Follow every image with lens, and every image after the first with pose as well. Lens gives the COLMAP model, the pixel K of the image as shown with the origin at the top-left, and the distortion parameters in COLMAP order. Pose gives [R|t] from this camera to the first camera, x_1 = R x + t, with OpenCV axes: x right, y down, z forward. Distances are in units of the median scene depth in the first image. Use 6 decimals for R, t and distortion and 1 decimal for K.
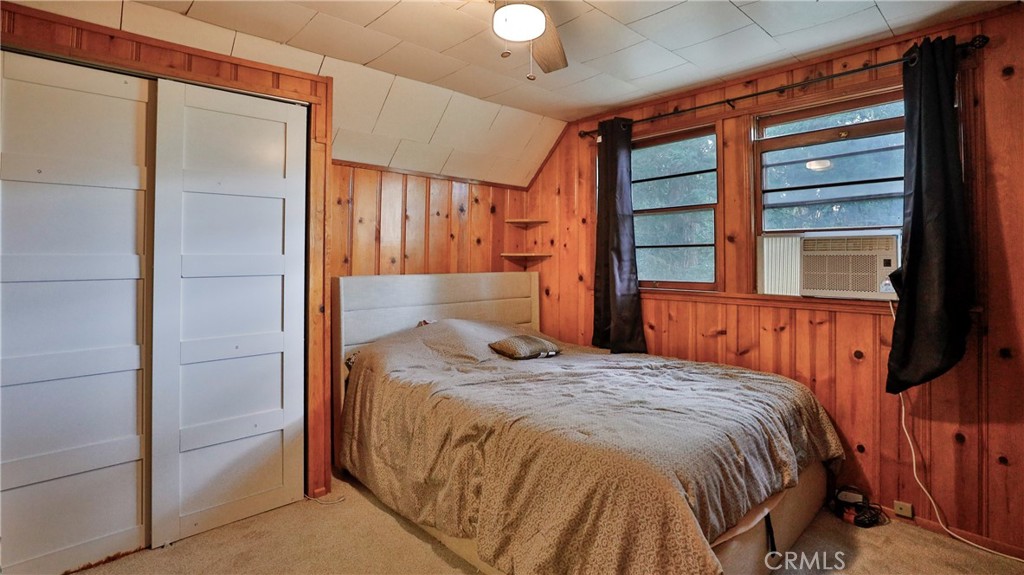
lens RADIAL K [[484.8, 0, 512.9], [0, 484.8, 244.7], [0, 0, 1]] dist [-0.036313, 0.011896]
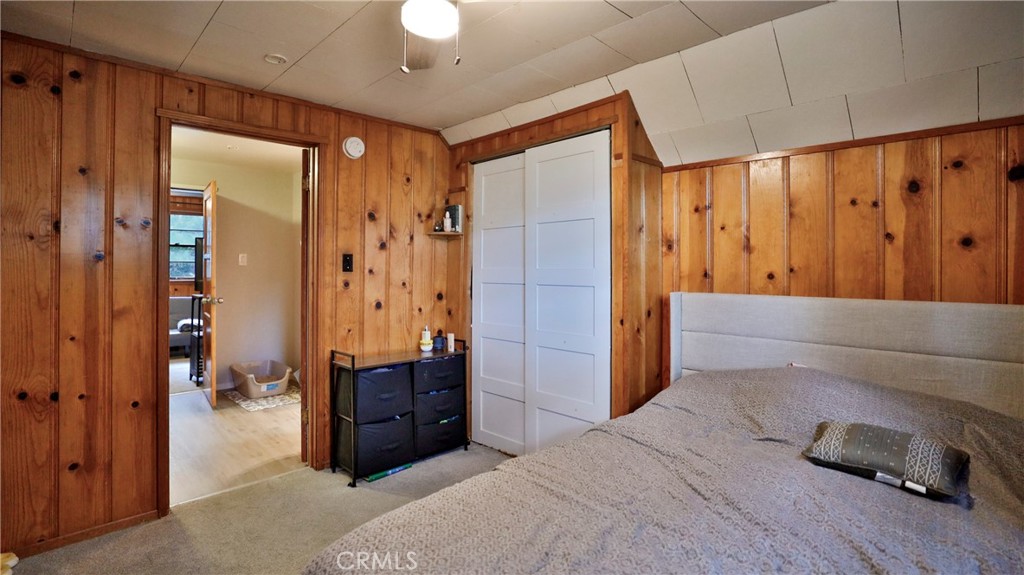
lens RADIAL K [[475.0, 0, 511.9], [0, 475.0, 269.1], [0, 0, 1]] dist [-0.047494, 0.020042]
pose [[0.025503, 0.003038, -0.999670, 0.503764], [0.024712, 0.999688, 0.003668, 0.010320], [0.999369, -0.024798, 0.025420, 0.619795]]
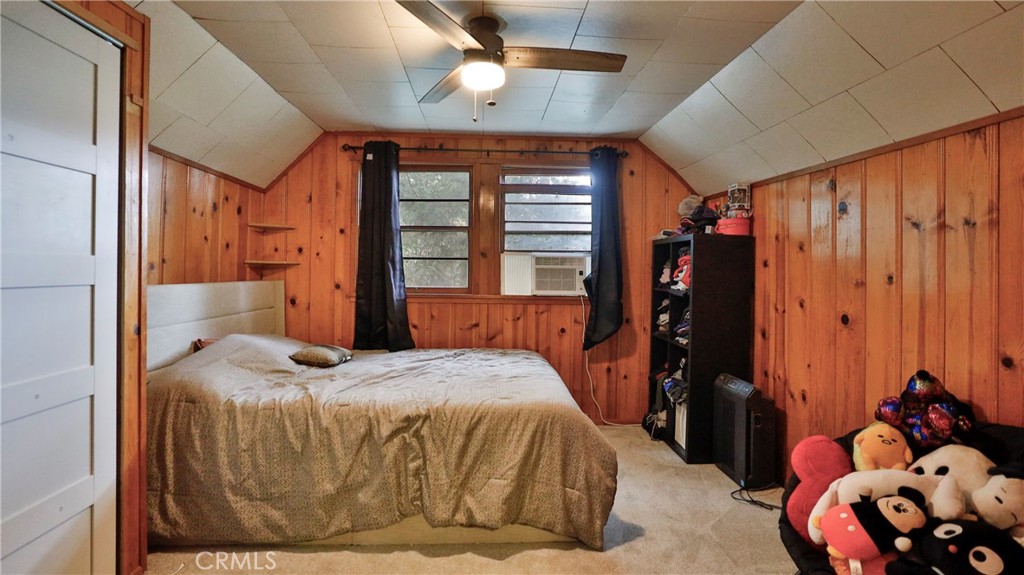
lens RADIAL K [[475.0, 0, 511.9], [0, 475.0, 269.1], [0, 0, 1]] dist [-0.047494, 0.020042]
pose [[0.645676, 0.013710, 0.763488, -0.470648], [-0.034418, 0.999345, 0.011162, 0.009994], [-0.762835, -0.033485, 0.645725, 0.083254]]
